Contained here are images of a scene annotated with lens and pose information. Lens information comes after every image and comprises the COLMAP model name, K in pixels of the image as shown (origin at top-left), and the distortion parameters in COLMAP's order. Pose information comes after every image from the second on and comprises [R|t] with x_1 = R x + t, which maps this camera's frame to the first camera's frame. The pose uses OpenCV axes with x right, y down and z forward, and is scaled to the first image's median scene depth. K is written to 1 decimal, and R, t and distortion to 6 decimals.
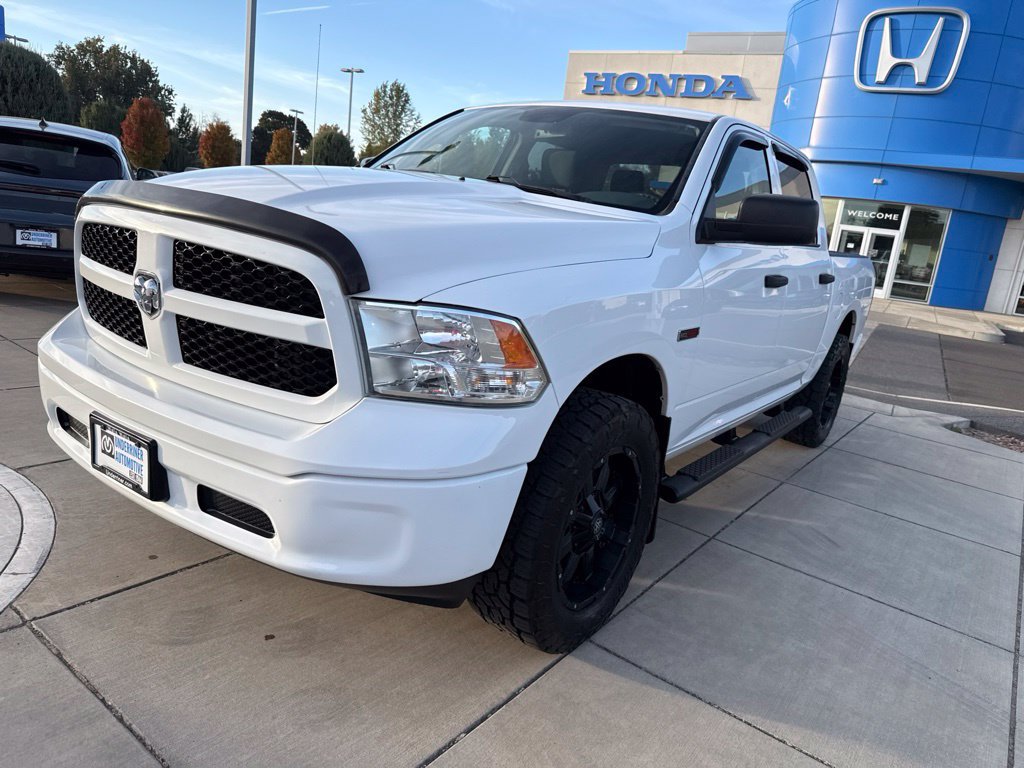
lens RADIAL K [[726.3, 0, 512.4], [0, 726.3, 383.9], [0, 0, 1]] dist [0.005838, -0.006233]
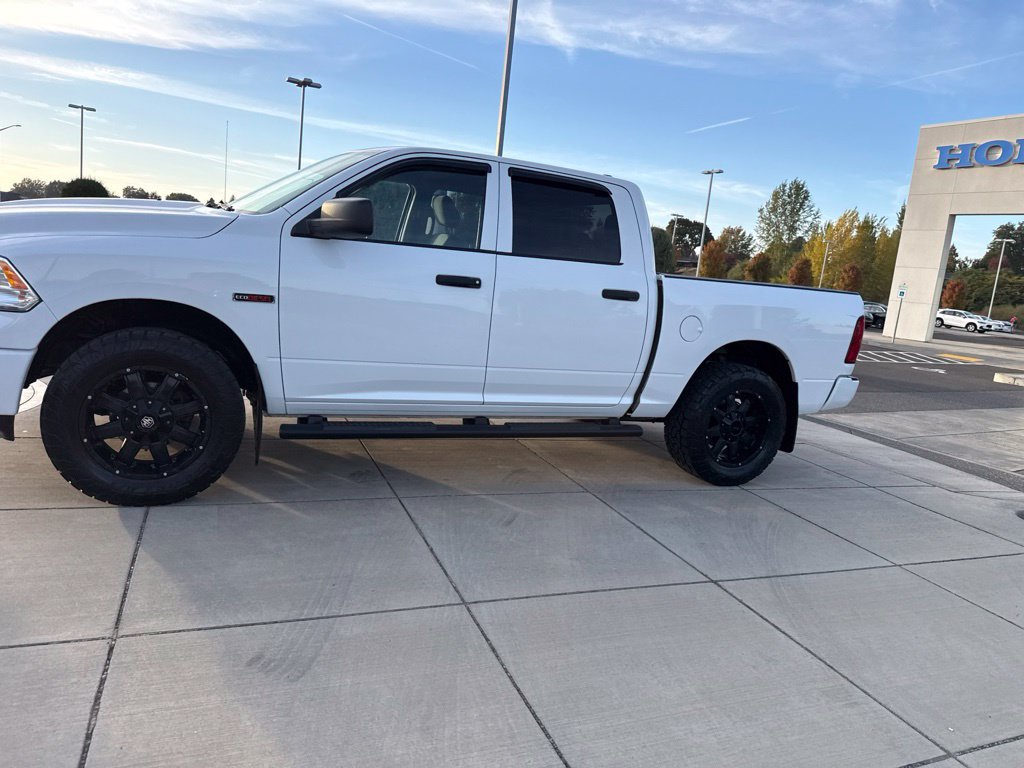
lens RADIAL K [[715.1, 0, 520.7], [0, 715.1, 385.9], [0, 0, 1]] dist [0.051296, -0.069105]
pose [[0.861774, 0.050808, -0.504742, 0.236428], [-0.114874, 0.988671, -0.096611, 0.028691], [0.494116, 0.141238, 0.857847, 0.020586]]
